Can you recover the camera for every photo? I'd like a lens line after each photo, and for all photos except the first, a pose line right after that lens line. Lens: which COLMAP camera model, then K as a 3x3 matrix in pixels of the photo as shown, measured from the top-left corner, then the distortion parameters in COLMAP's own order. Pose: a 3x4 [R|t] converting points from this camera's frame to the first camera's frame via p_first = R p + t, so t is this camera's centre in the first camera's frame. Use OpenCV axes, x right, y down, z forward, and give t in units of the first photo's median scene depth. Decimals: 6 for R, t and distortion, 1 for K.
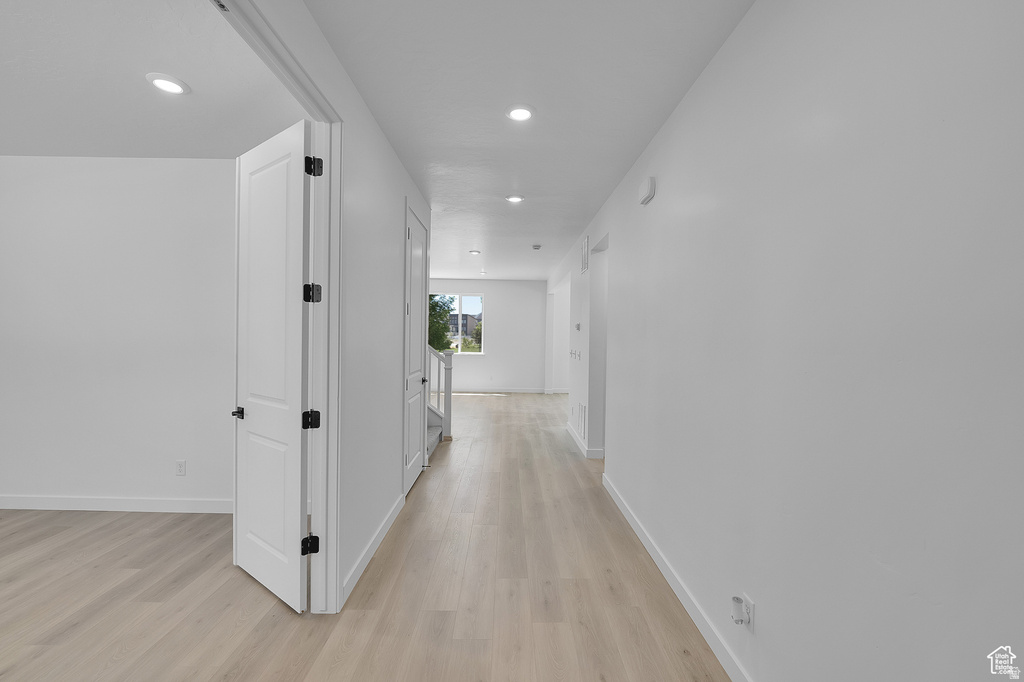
lens RADIAL K [[429.8, 0, 512.2], [0, 429.8, 338.7], [0, 0, 1]] dist [-0.006572, -0.002188]
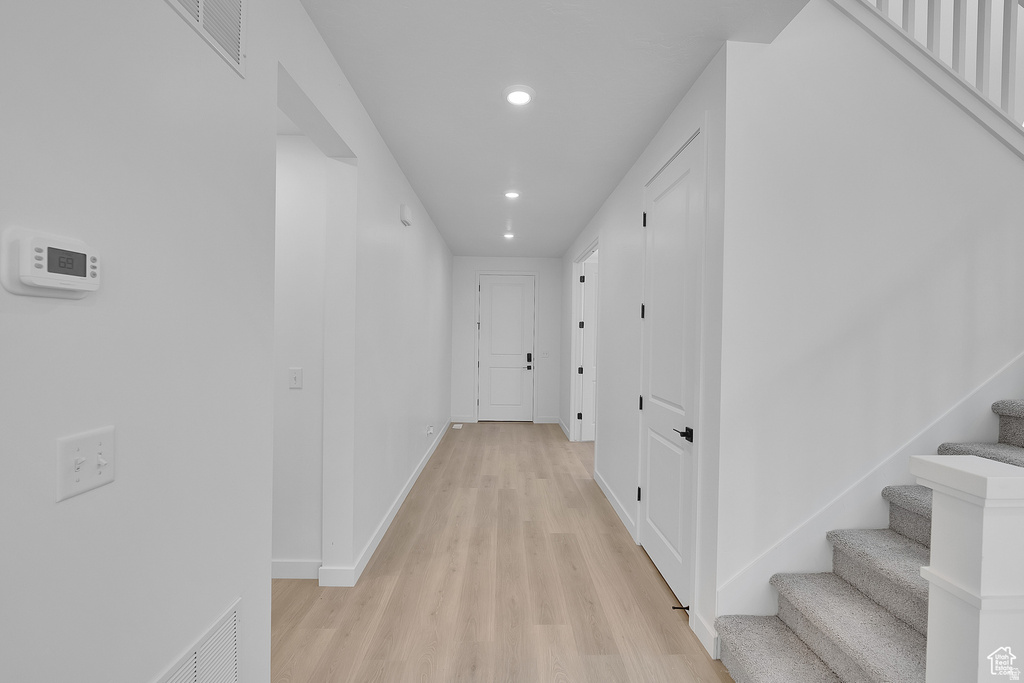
lens RADIAL K [[429.8, 0, 513.9], [0, 429.8, 341.6], [0, 0, 1]] dist [-0.006572, -0.002188]
pose [[-0.999628, -0.022161, -0.015893, 0.014591], [-0.022374, 0.999660, 0.013357, -0.014104], [0.015592, 0.013708, -0.999784, 2.495505]]
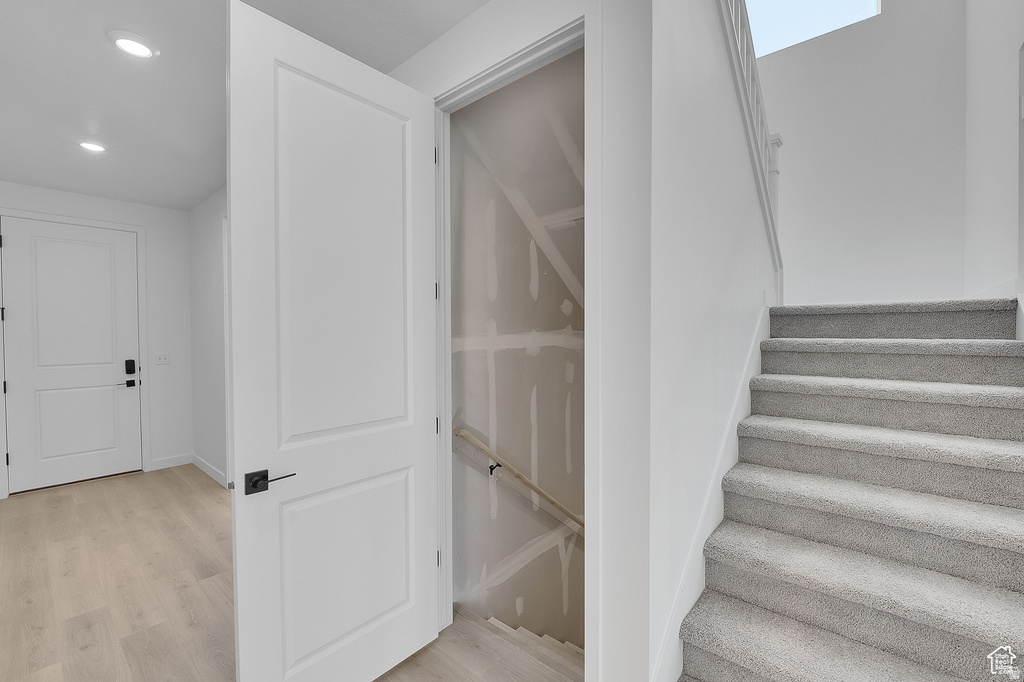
lens RADIAL K [[429.8, 0, 511.8], [0, 429.8, 341.5], [0, 0, 1]] dist [-0.006572, -0.002188]
pose [[-0.657402, 0.015260, -0.753385, 0.137625], [-0.001734, 0.999762, 0.021764, -0.014738], [0.753538, 0.015614, -0.657219, 1.977225]]
